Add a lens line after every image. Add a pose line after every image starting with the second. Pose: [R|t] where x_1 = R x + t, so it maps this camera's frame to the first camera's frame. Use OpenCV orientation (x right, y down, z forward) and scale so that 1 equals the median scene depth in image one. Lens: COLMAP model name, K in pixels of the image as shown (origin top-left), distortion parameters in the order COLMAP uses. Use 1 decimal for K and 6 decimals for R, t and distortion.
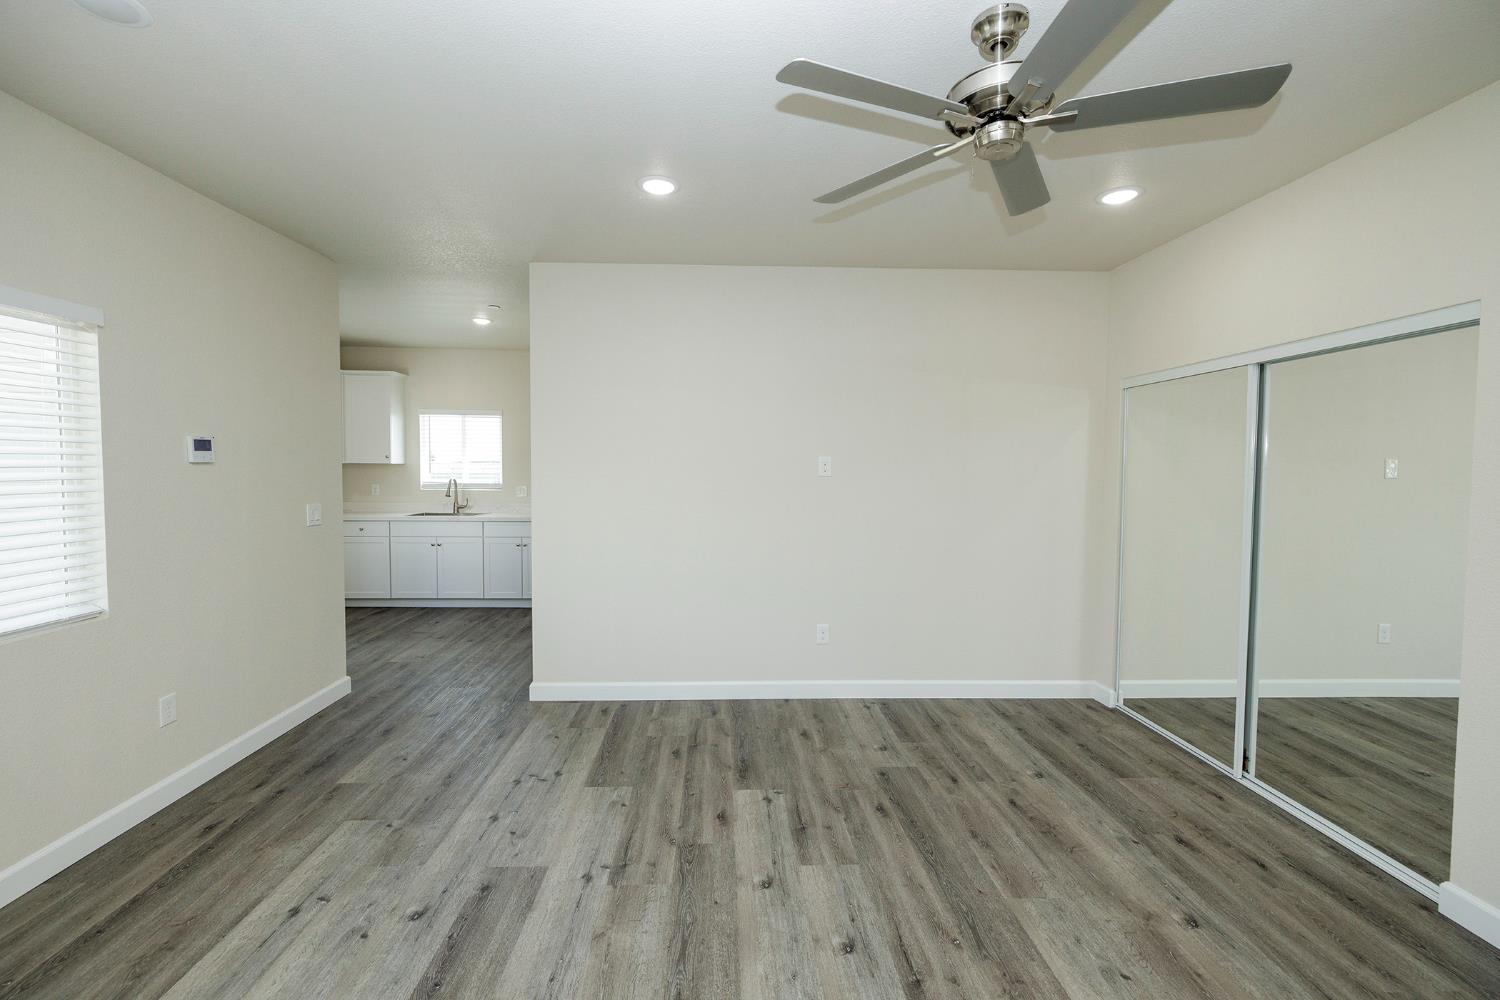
lens RADIAL K [[625.5, 0, 742.0], [0, 625.5, 492.8], [0, 0, 1]] dist [-0.000635, -0.000322]
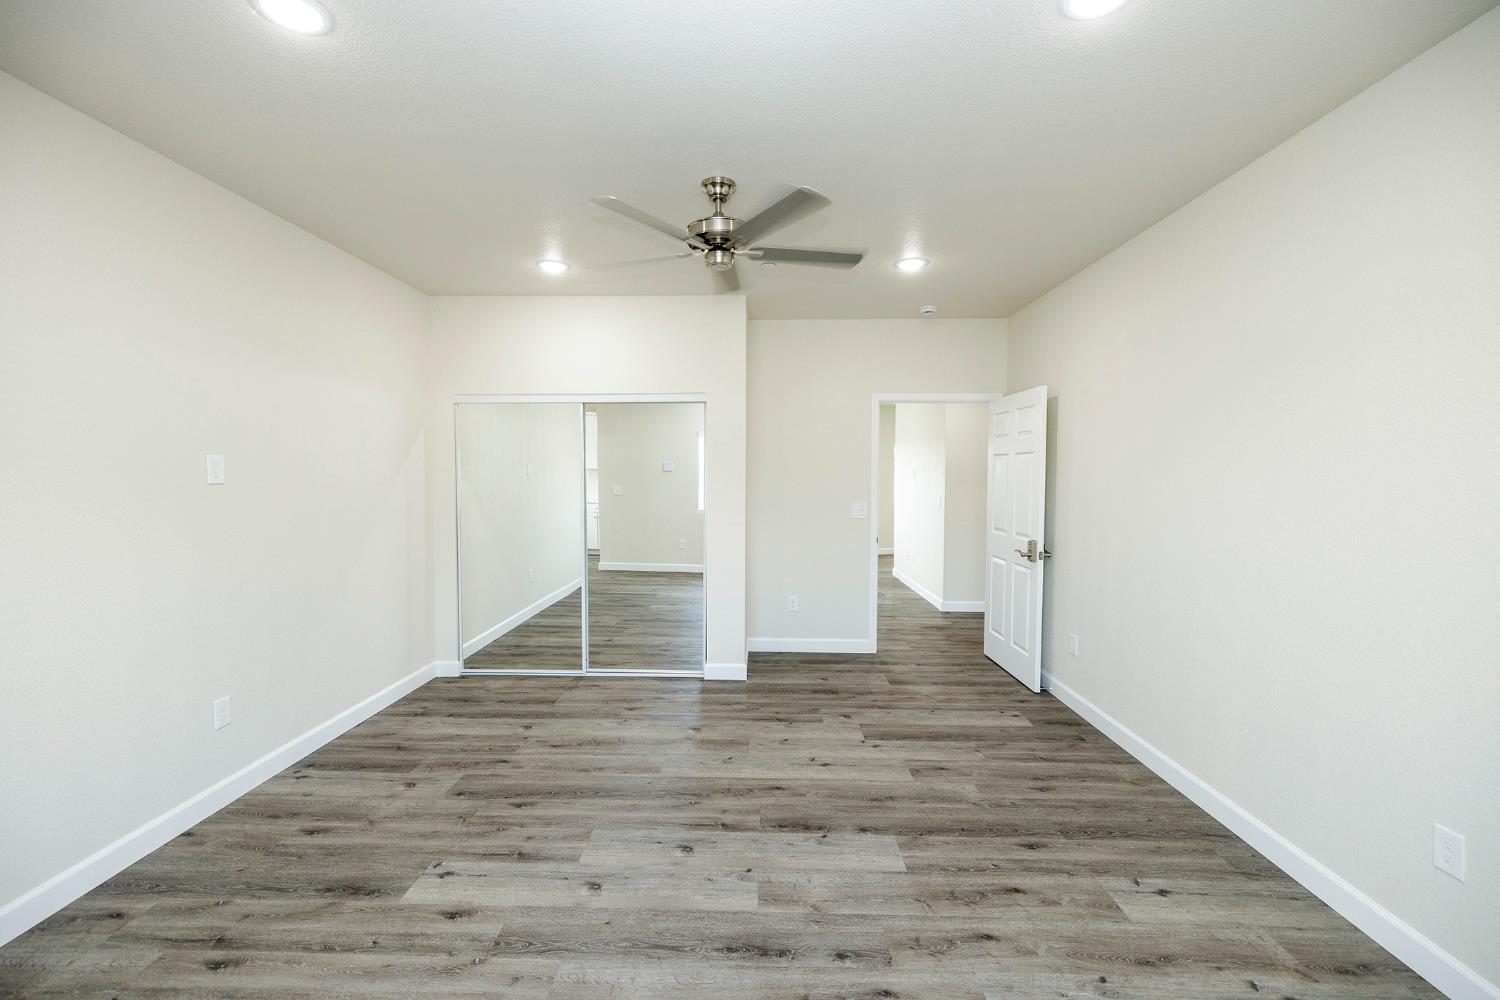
lens RADIAL K [[625.5, 0, 742.0], [0, 625.5, 492.8], [0, 0, 1]] dist [-0.000635, -0.000322]
pose [[0.066053, -0.037824, 0.997099, -0.726904], [0.039563, 0.998595, 0.035260, -0.024487], [-0.997031, 0.037119, 0.067457, 0.530803]]
